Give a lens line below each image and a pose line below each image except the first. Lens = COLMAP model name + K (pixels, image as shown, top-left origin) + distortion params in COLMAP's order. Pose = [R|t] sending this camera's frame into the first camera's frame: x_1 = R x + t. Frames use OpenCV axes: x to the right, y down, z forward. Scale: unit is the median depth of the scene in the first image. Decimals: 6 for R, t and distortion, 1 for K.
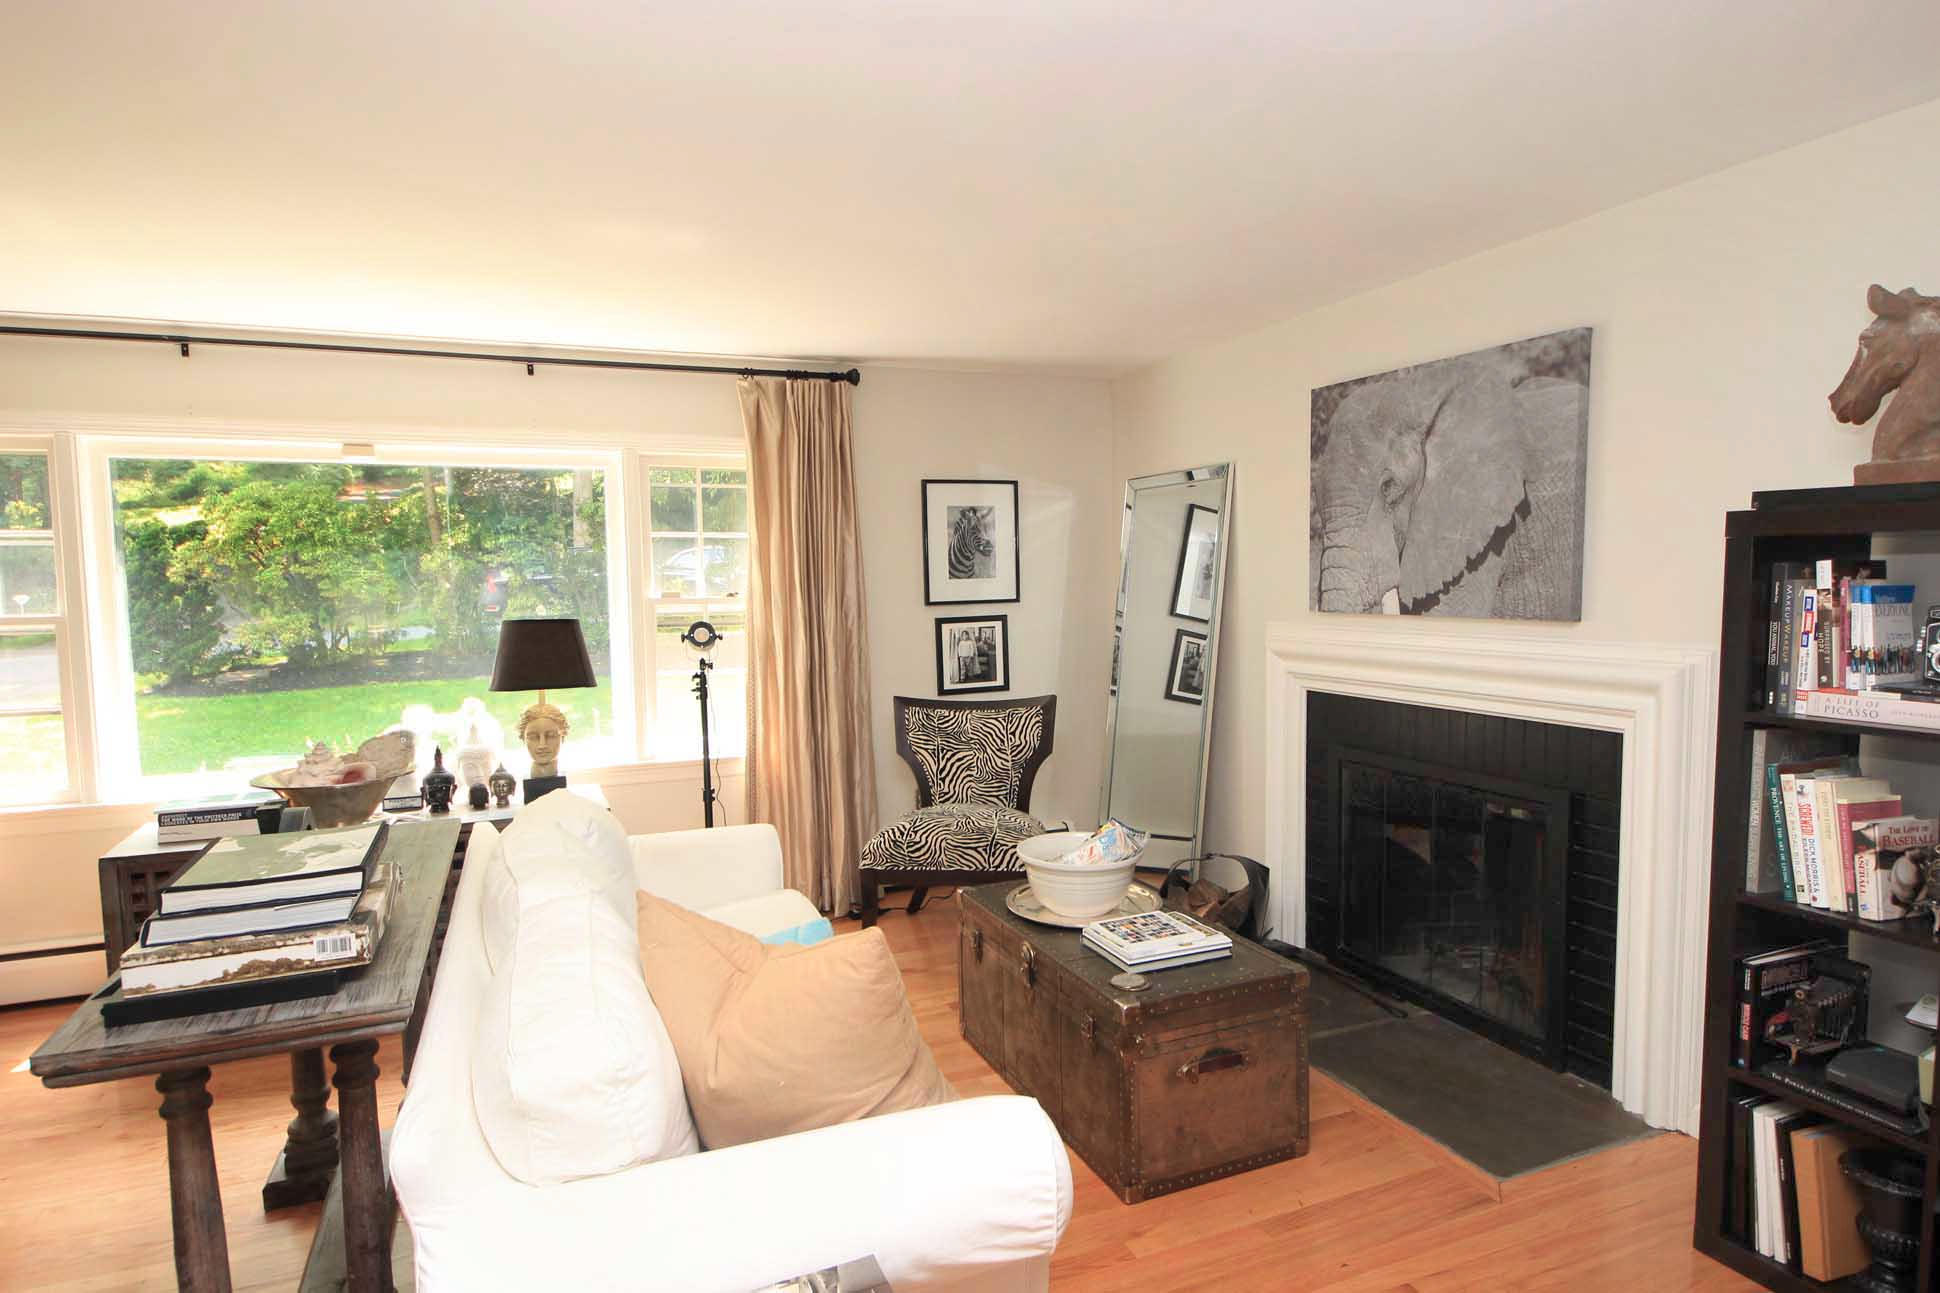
lens RADIAL K [[1066.1, 0, 965.3], [0, 1066.1, 663.8], [0, 0, 1]] dist [0.047117, -0.051983]
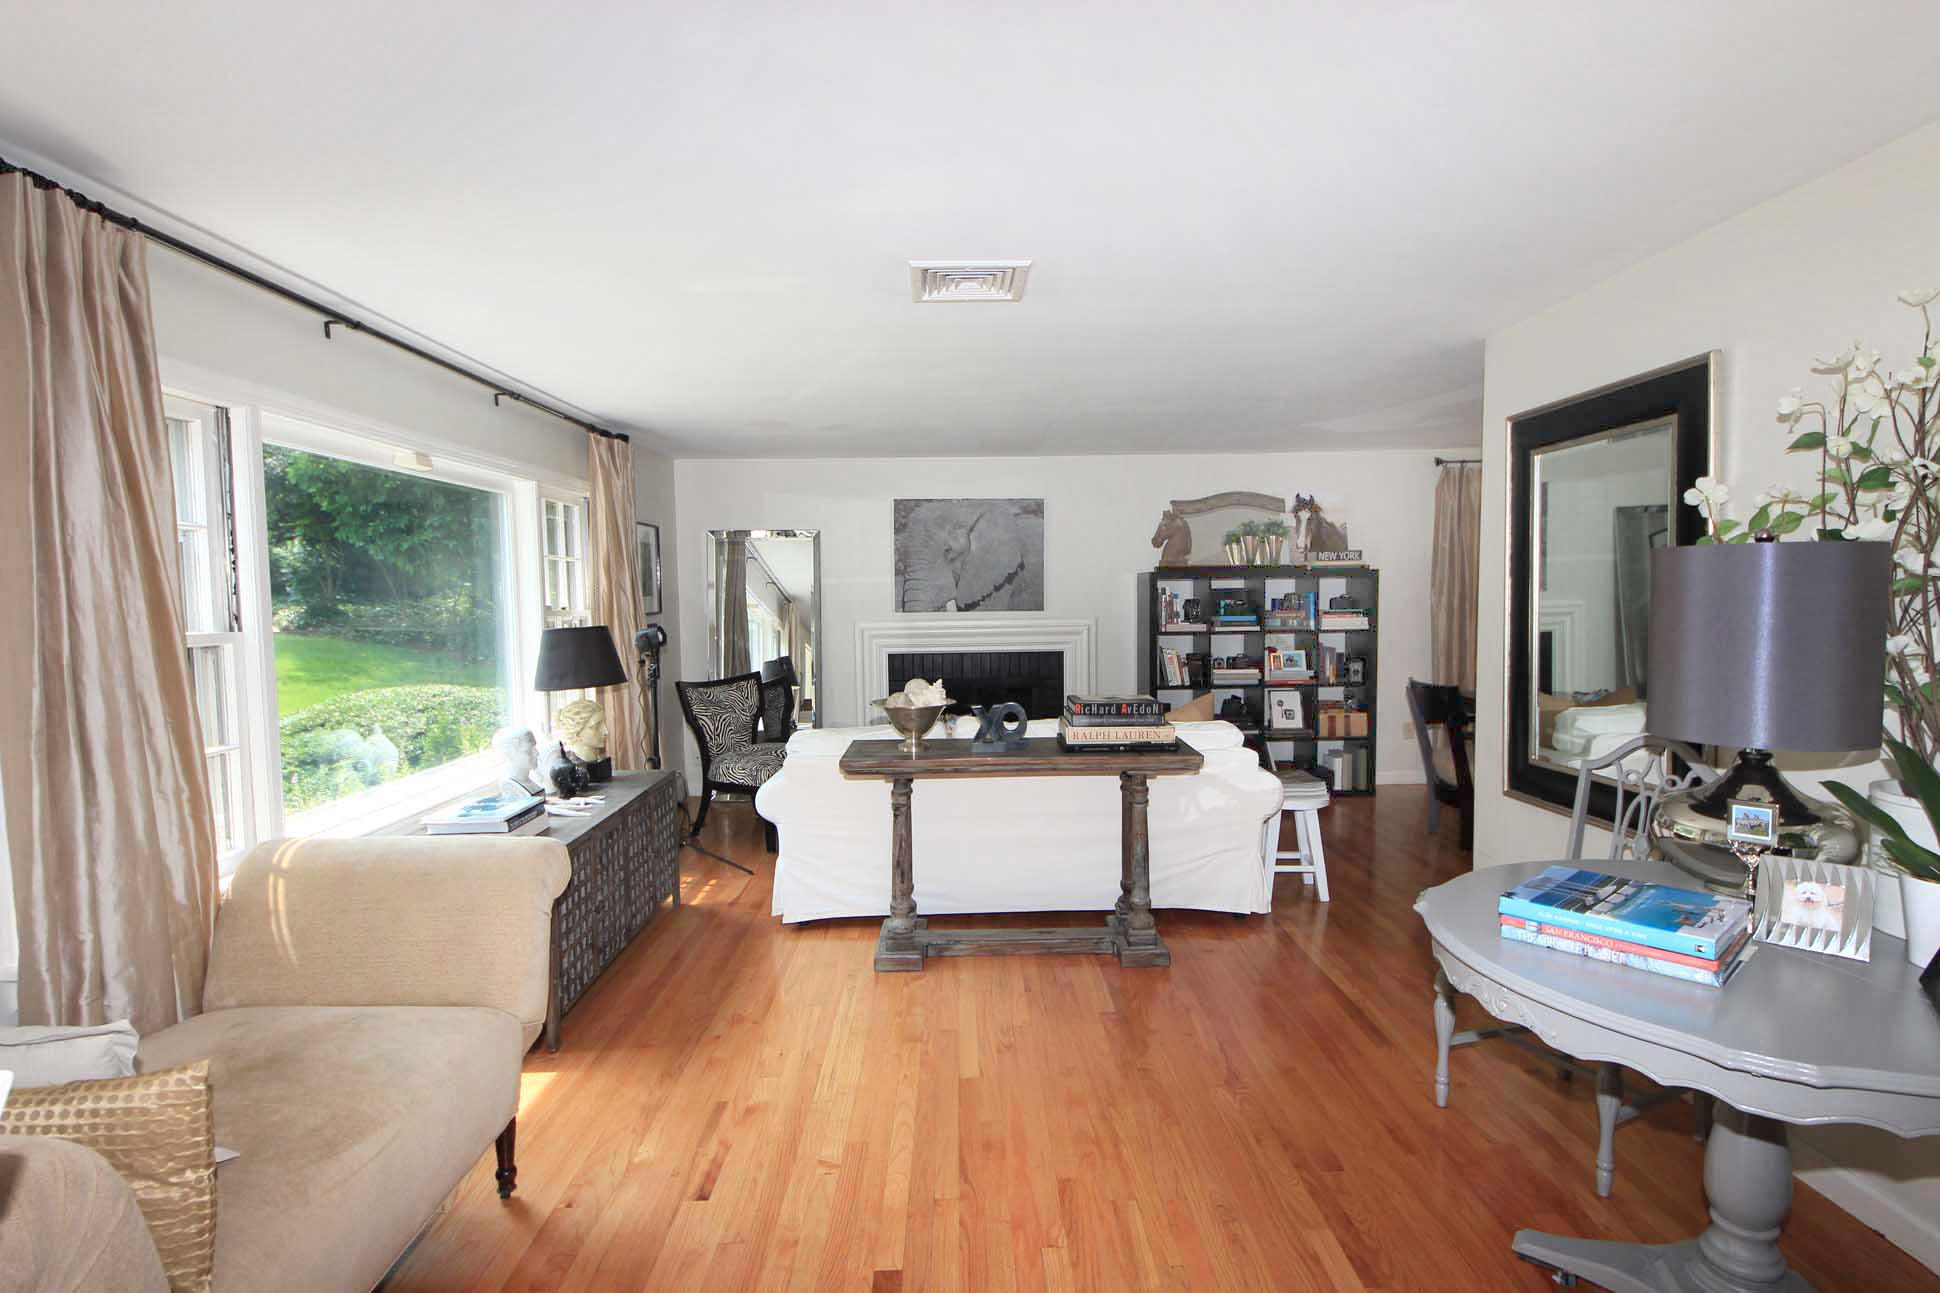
lens RADIAL K [[1001.6, 0, 968.4], [0, 1001.6, 664.5], [0, 0, 1]] dist [0.035788, -0.037165]
pose [[0.369891, -0.057902, 0.927269, -1.474957], [0.084311, 0.996030, 0.028564, 0.005100], [-0.925242, 0.067613, 0.373305, 0.231225]]
